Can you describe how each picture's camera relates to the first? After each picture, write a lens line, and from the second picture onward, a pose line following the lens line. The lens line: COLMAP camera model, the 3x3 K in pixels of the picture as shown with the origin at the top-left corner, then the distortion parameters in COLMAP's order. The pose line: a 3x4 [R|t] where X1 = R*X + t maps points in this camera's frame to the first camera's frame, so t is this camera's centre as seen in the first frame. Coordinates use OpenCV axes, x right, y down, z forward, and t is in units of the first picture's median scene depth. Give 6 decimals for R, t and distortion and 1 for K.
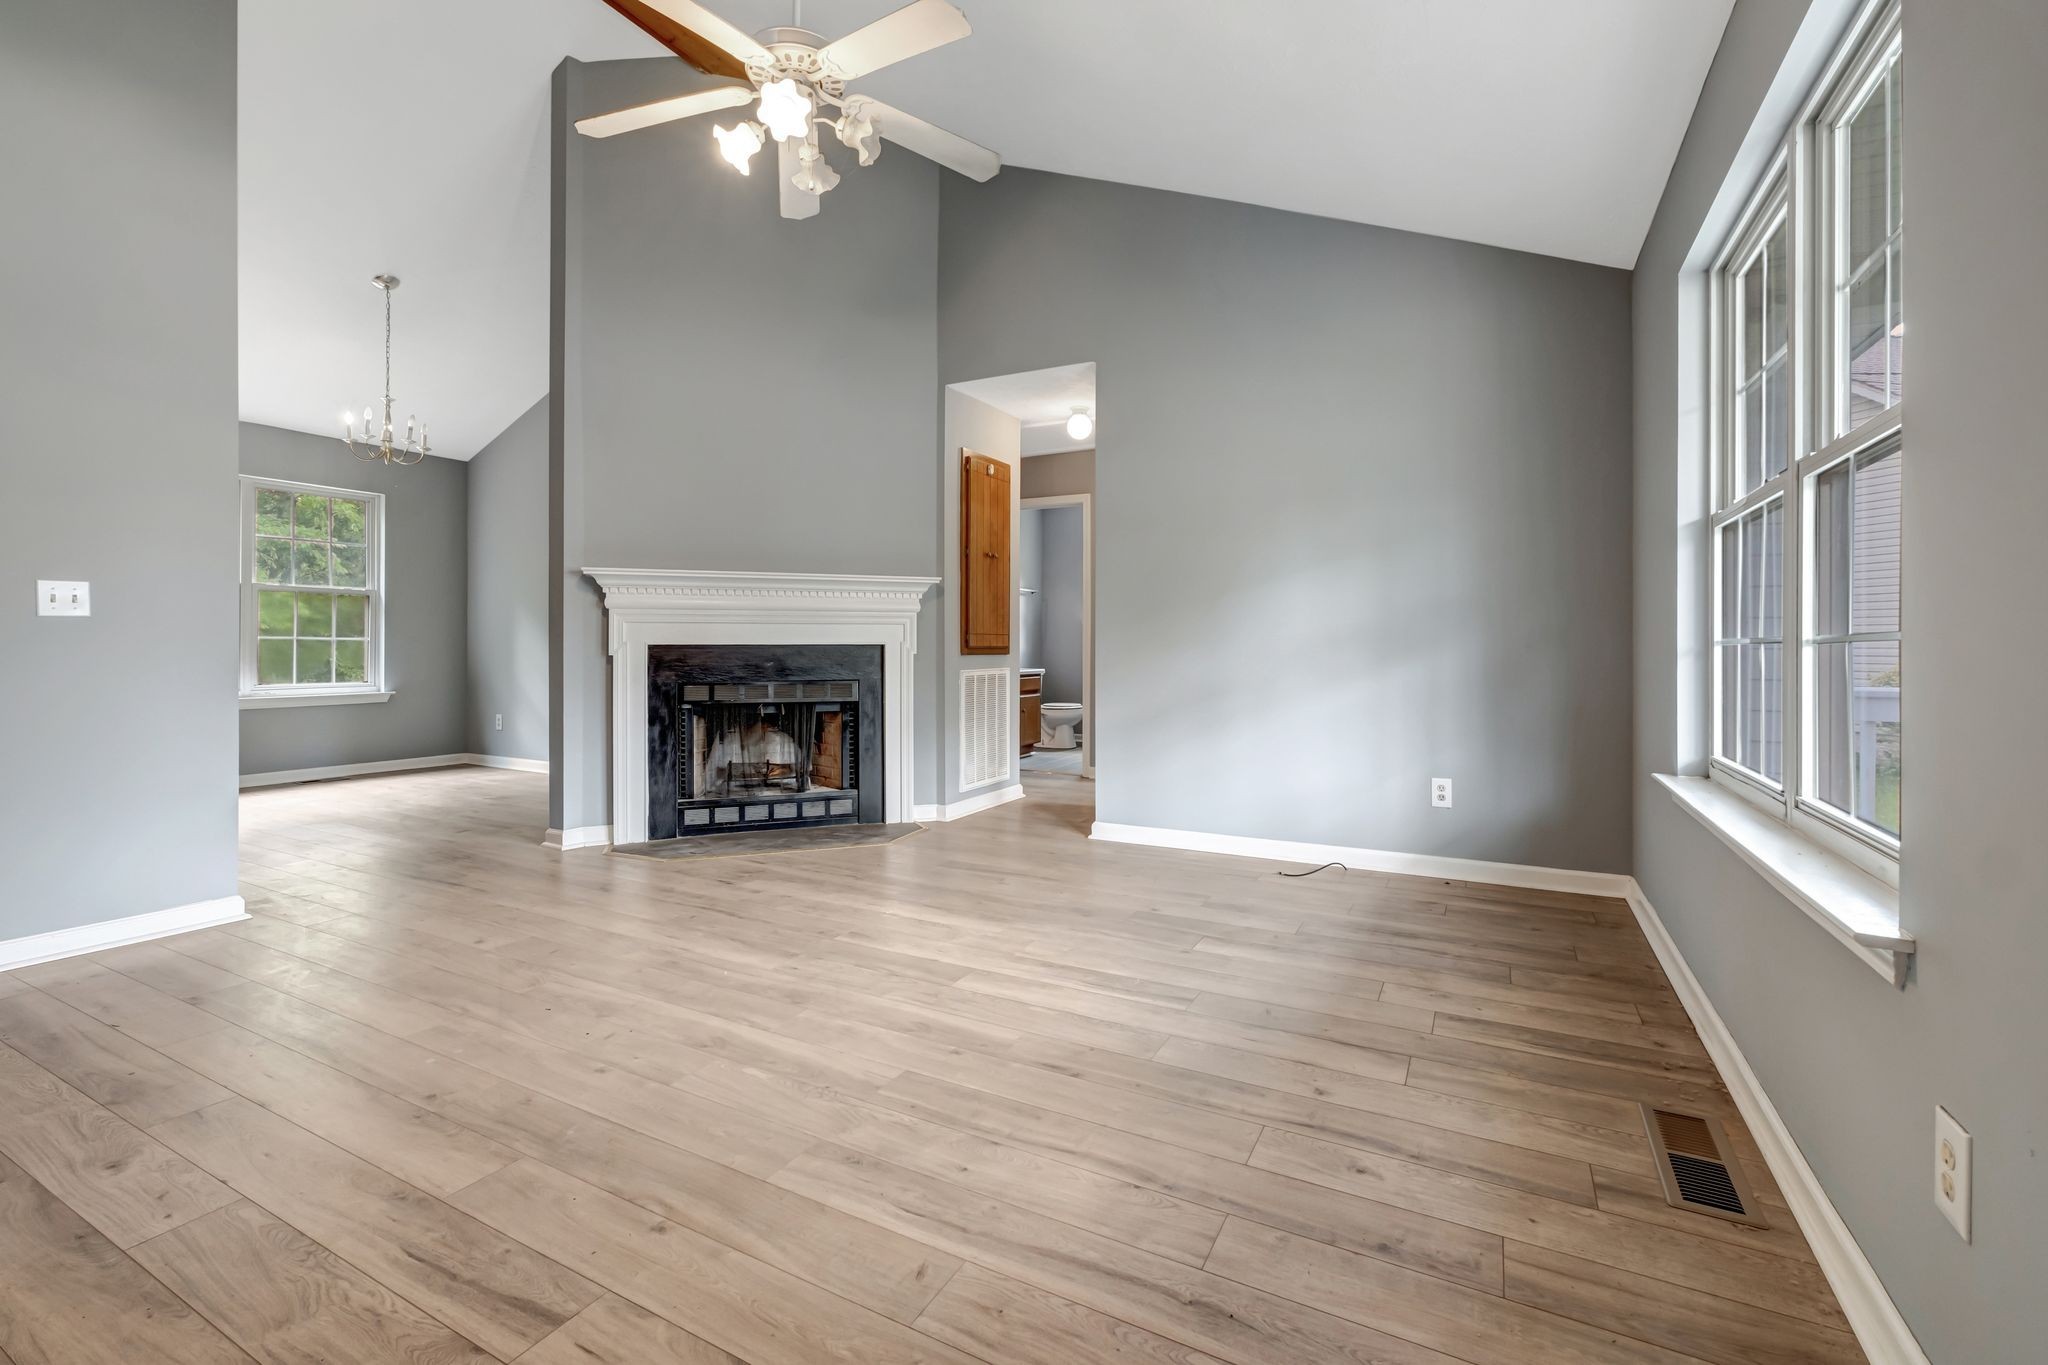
lens RADIAL K [[879.3, 0, 1035.6], [0, 879.3, 652.7], [0, 0, 1]] dist [-0.014847, 0.007331]
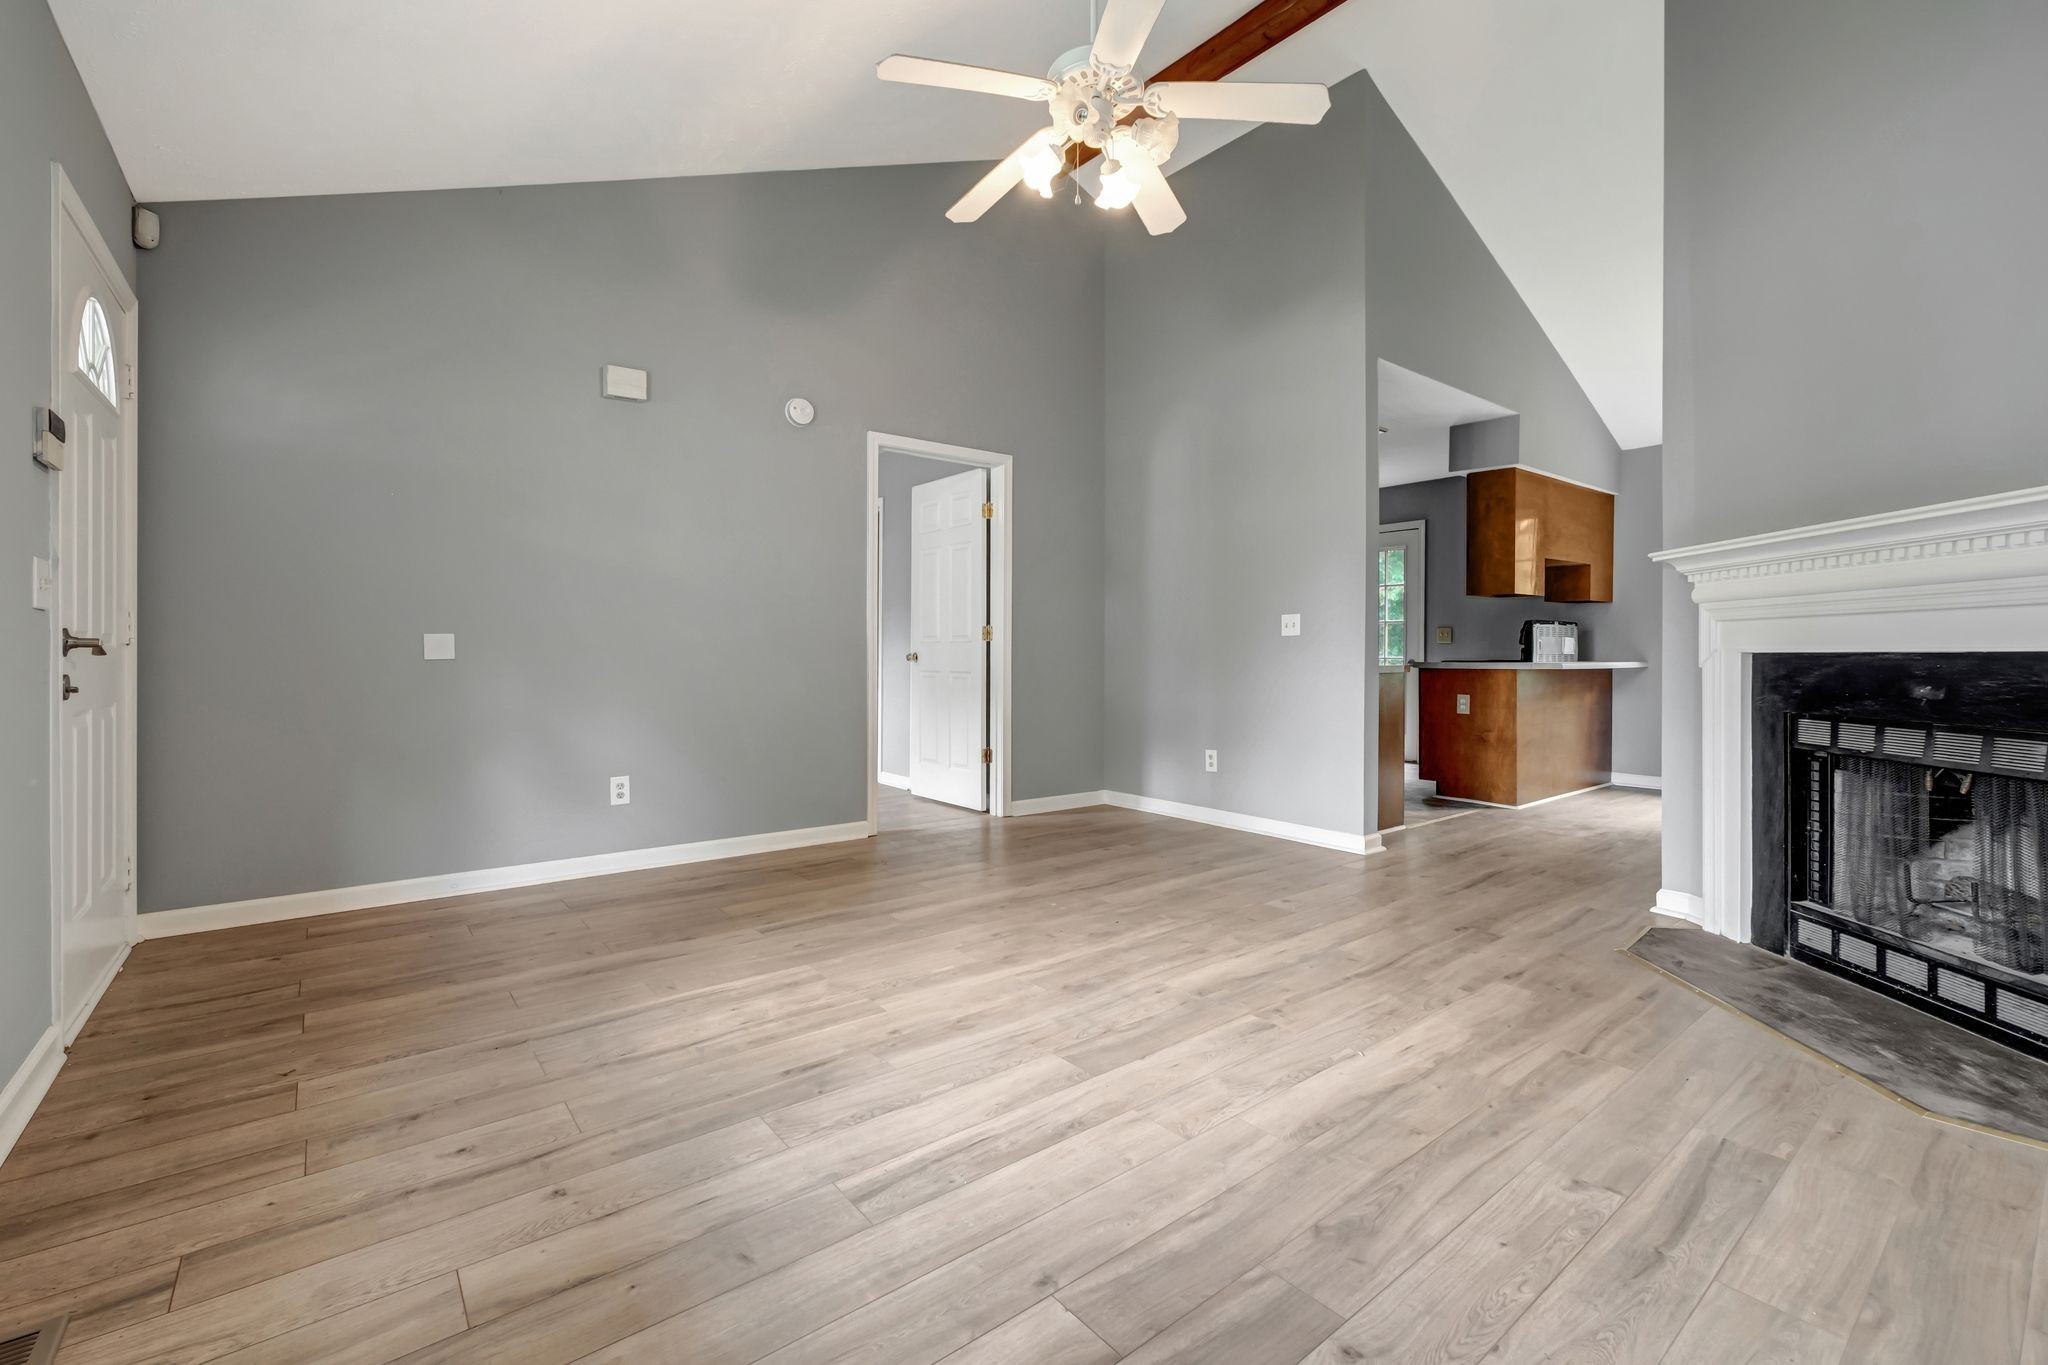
lens RADIAL K [[879.3, 0, 1035.6], [0, 879.3, 652.7], [0, 0, 1]] dist [-0.014847, 0.007331]
pose [[-0.395543, -0.004325, -0.918437, 0.689123], [-0.012516, 0.999921, 0.000681, -0.005678], [0.918362, 0.011765, -0.395566, 1.322834]]
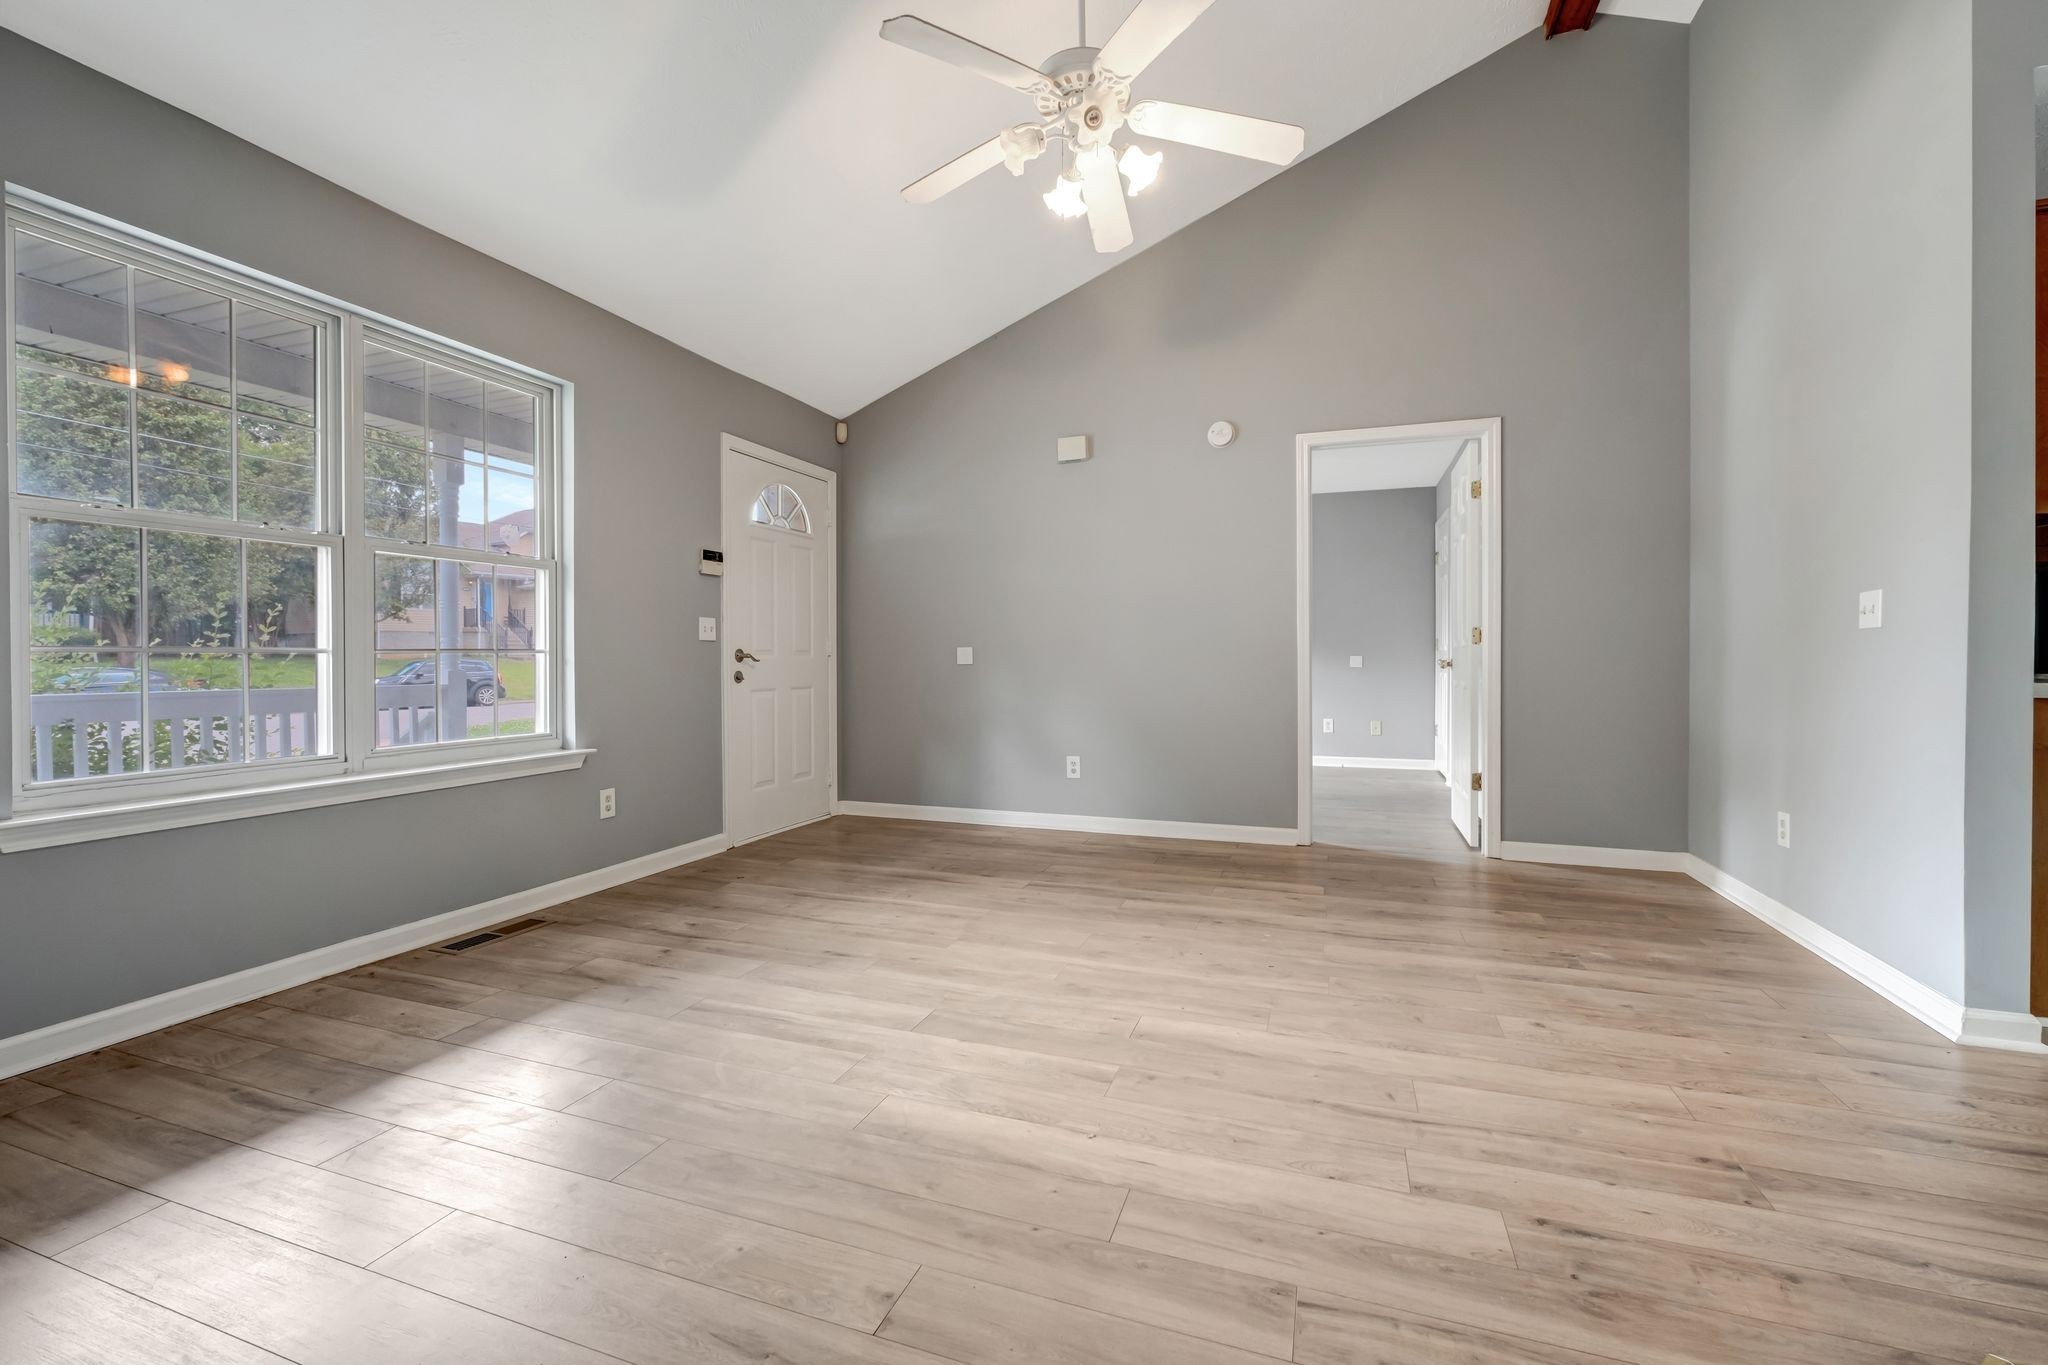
lens RADIAL K [[864.0, 0, 1030.2], [0, 864.0, 664.8], [0, 0, 1]] dist [-0.006669, 0.000645]
pose [[-0.989954, -0.001384, -0.141386, -0.066853], [-0.003631, 0.999871, 0.015640, -0.014495], [0.141346, 0.015996, -0.989831, 1.962216]]
